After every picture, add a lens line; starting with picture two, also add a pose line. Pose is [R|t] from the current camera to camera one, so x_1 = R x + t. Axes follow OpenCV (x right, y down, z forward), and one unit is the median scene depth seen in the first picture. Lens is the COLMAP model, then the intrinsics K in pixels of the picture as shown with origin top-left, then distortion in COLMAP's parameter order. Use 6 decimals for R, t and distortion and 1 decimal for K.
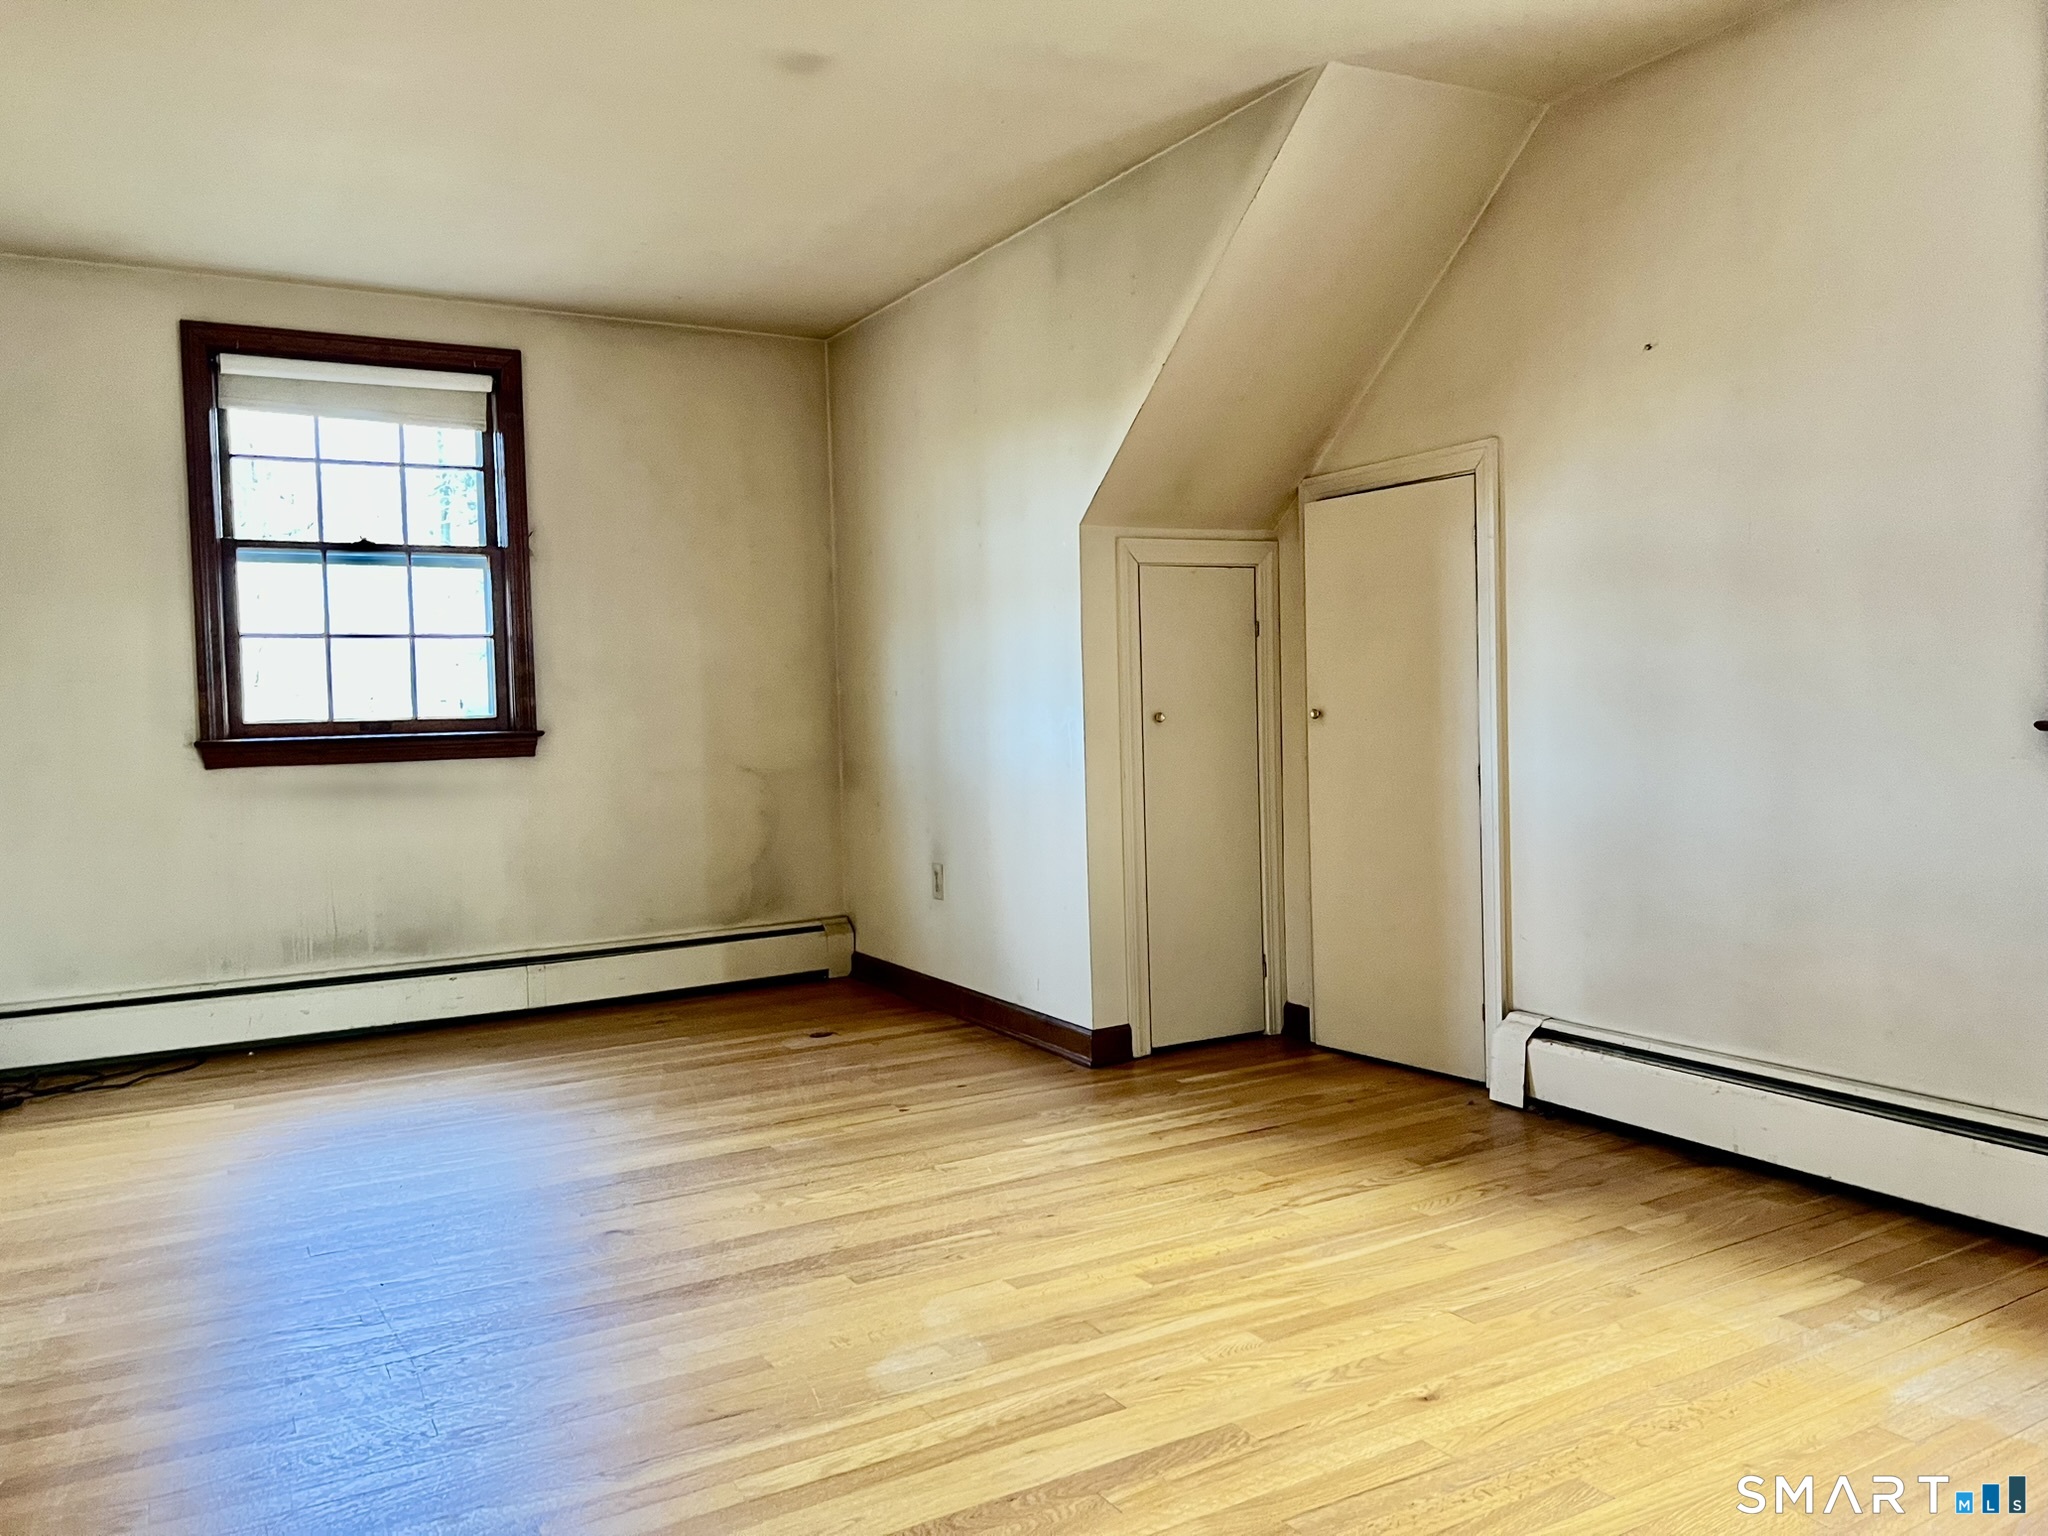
lens RADIAL K [[1540.7, 0, 1034.5], [0, 1540.7, 762.8], [0, 0, 1]] dist [0.052836, -0.052562]
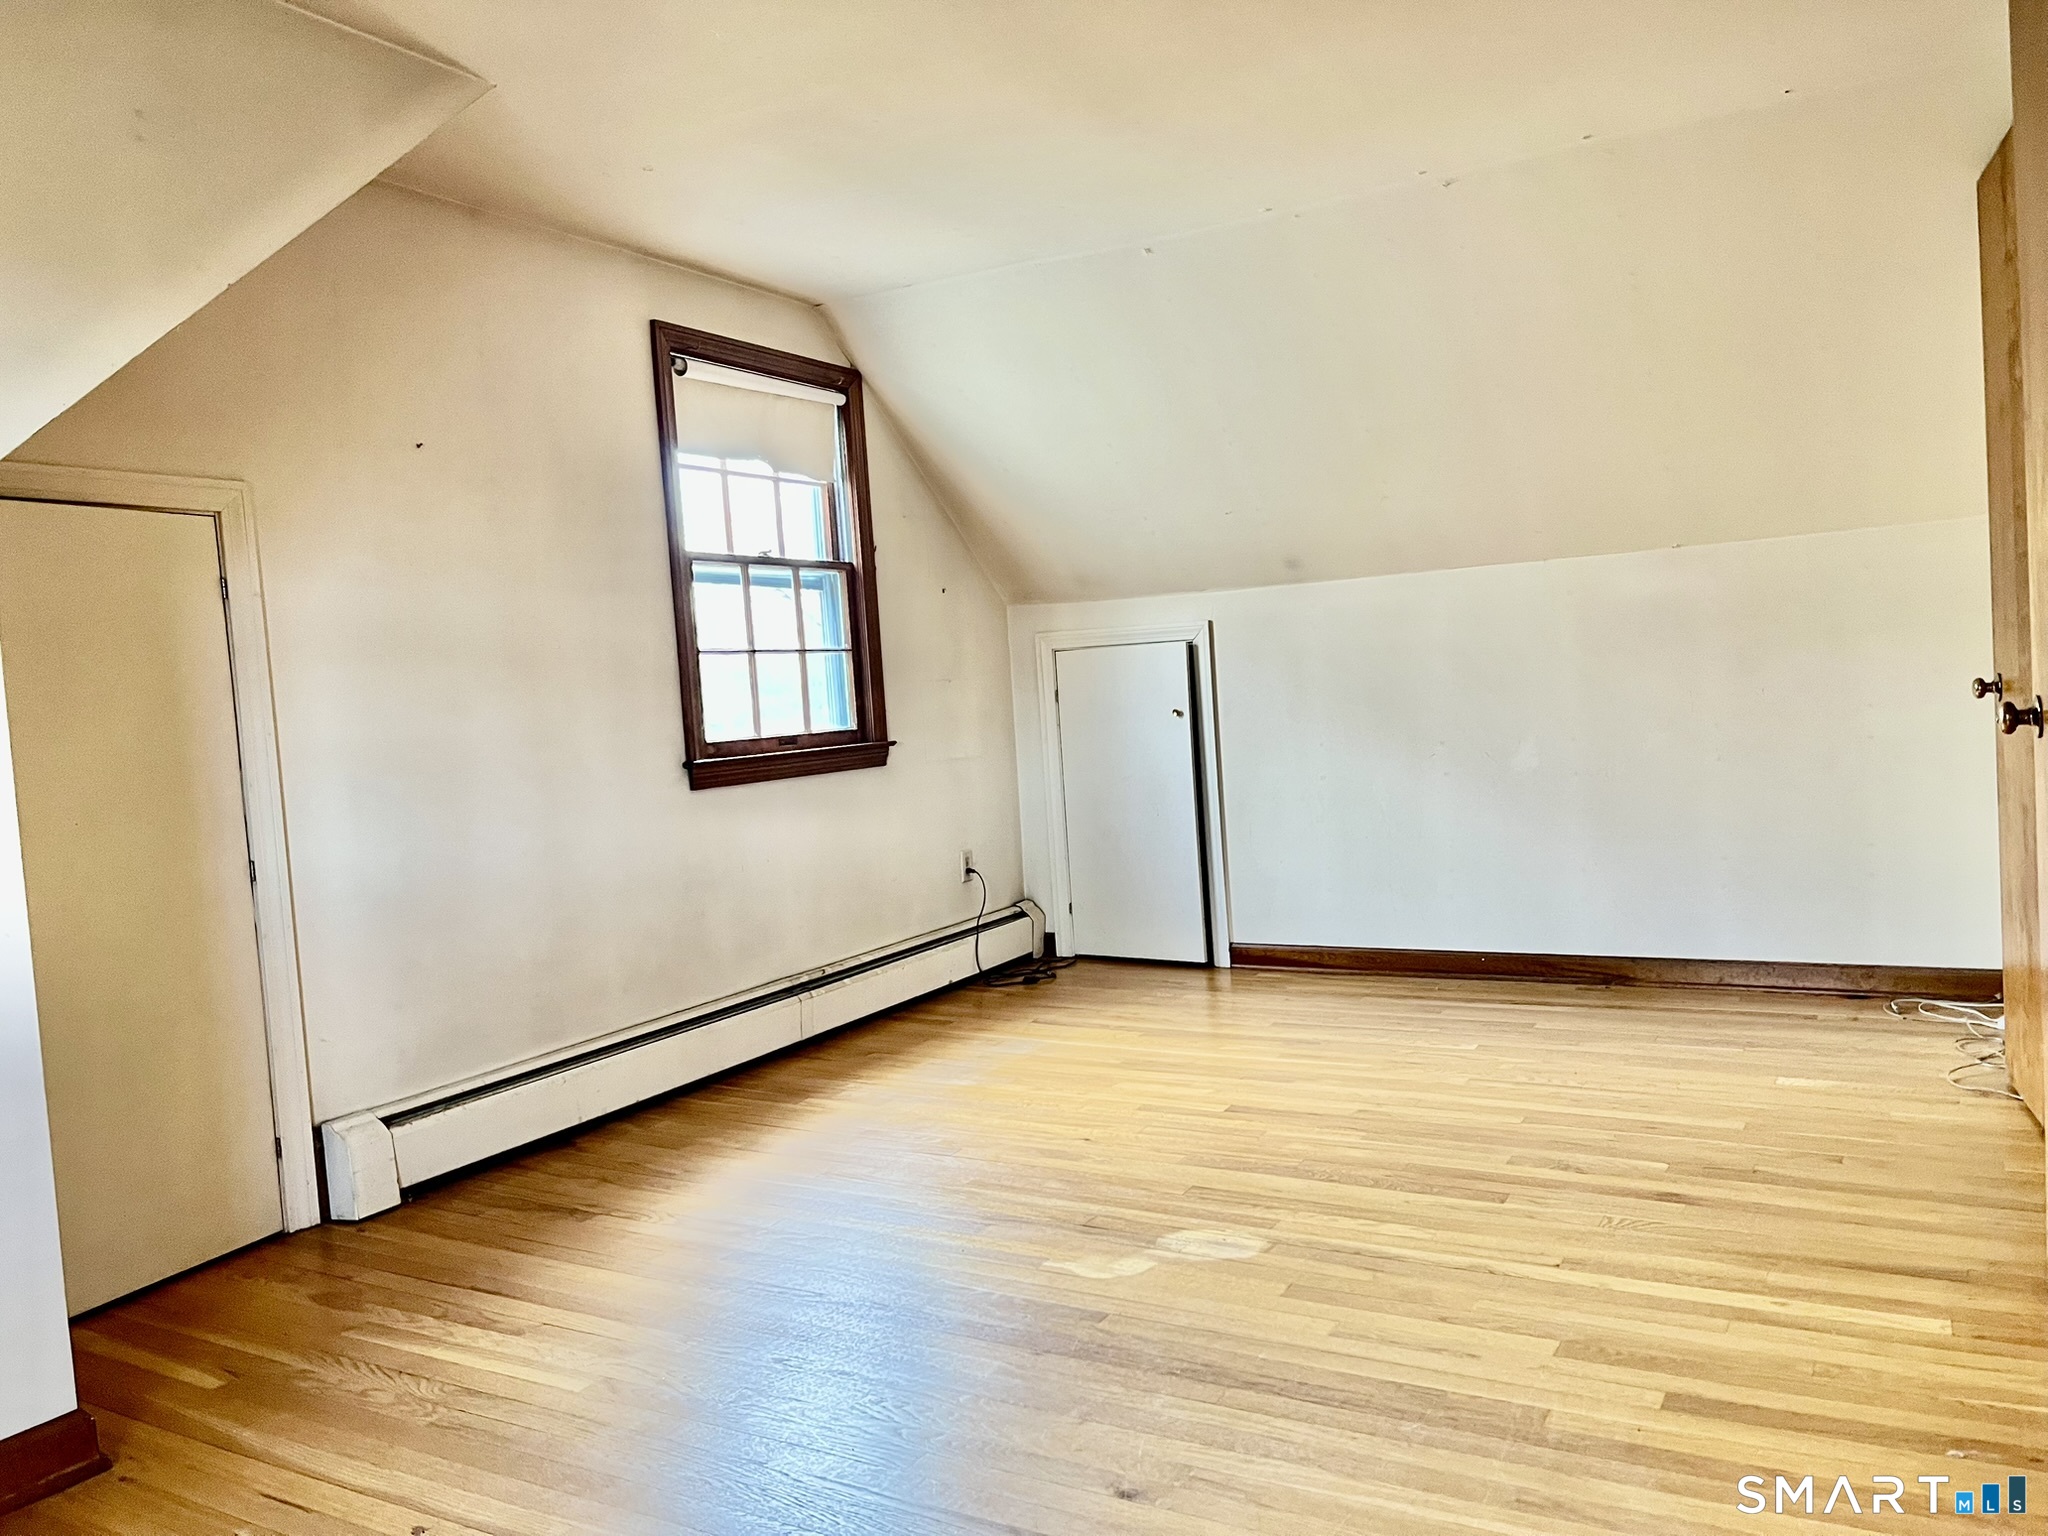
lens RADIAL K [[1540.7, 0, 1034.5], [0, 1540.7, 762.8], [0, 0, 1]] dist [0.052836, -0.052562]
pose [[-0.504978, 0.018186, 0.862941, -0.756275], [0.112425, 0.992647, 0.044869, -0.046807], [-0.855779, 0.119674, -0.503309, 1.198033]]
